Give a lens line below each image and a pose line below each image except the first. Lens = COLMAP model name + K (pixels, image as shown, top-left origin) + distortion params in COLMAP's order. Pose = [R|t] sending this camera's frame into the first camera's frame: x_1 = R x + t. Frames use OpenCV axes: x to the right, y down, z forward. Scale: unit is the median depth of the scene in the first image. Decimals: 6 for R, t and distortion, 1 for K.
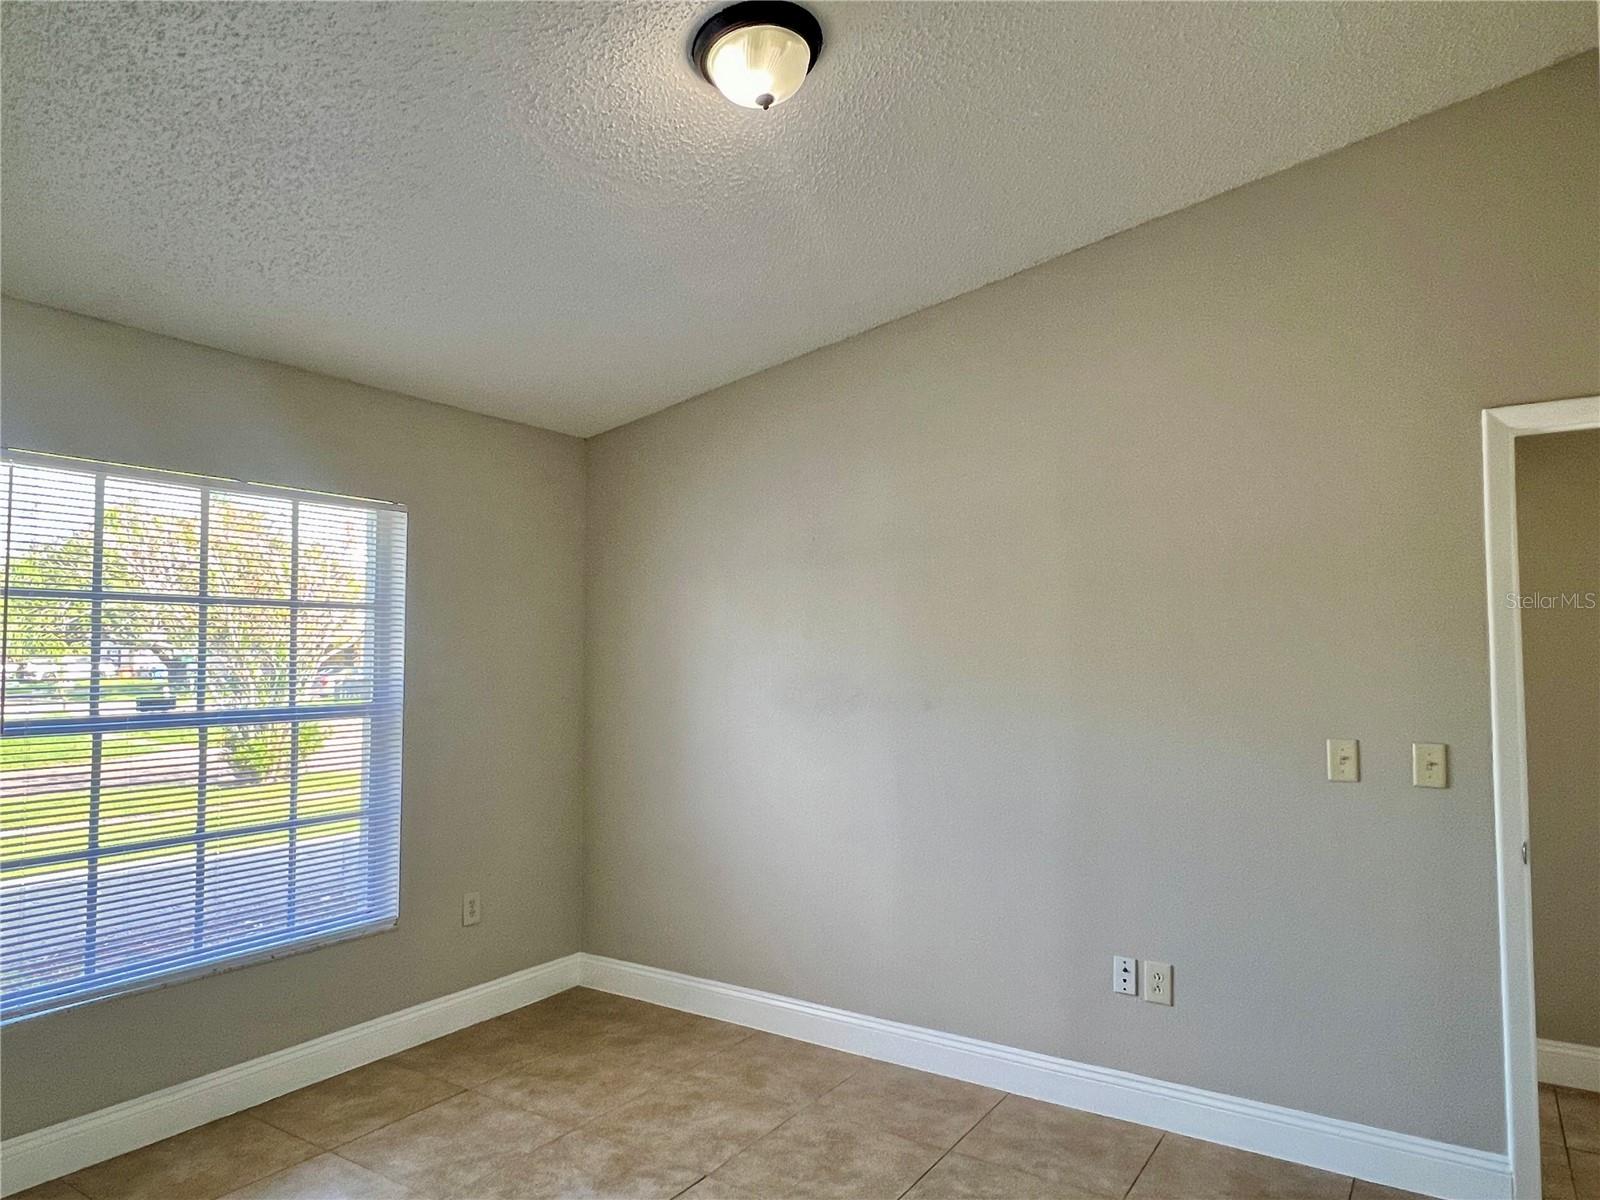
lens RADIAL K [[1017.2, 0, 792.2], [0, 1017.2, 594.0], [0, 0, 1]] dist [0.004953, -0.002019]
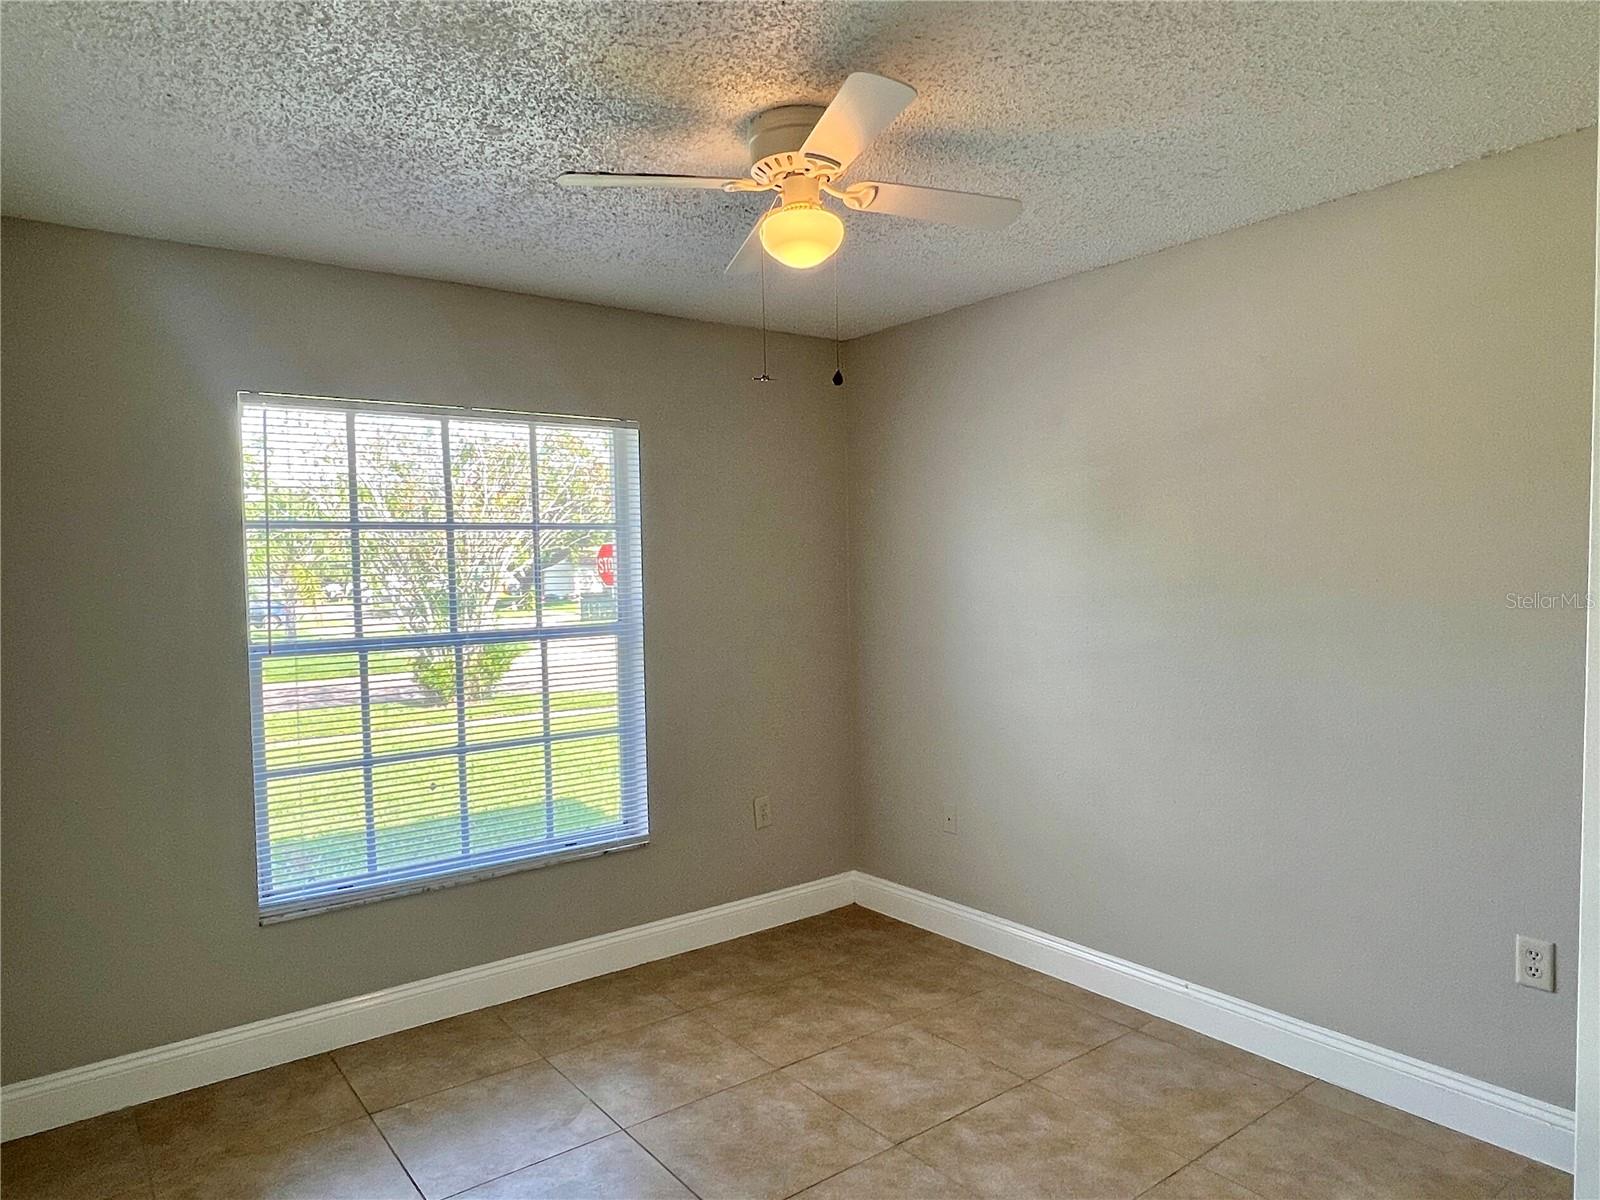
lens RADIAL K [[1017.2, 0, 794.4], [0, 1017.2, 603.7], [0, 0, 1]] dist [0.004953, -0.002019]
pose [[0.948926, -0.015737, -0.315105, 0.087031], [0.046355, 0.994871, 0.089910, 0.007683], [0.312073, -0.099925, 0.944788, 0.126533]]
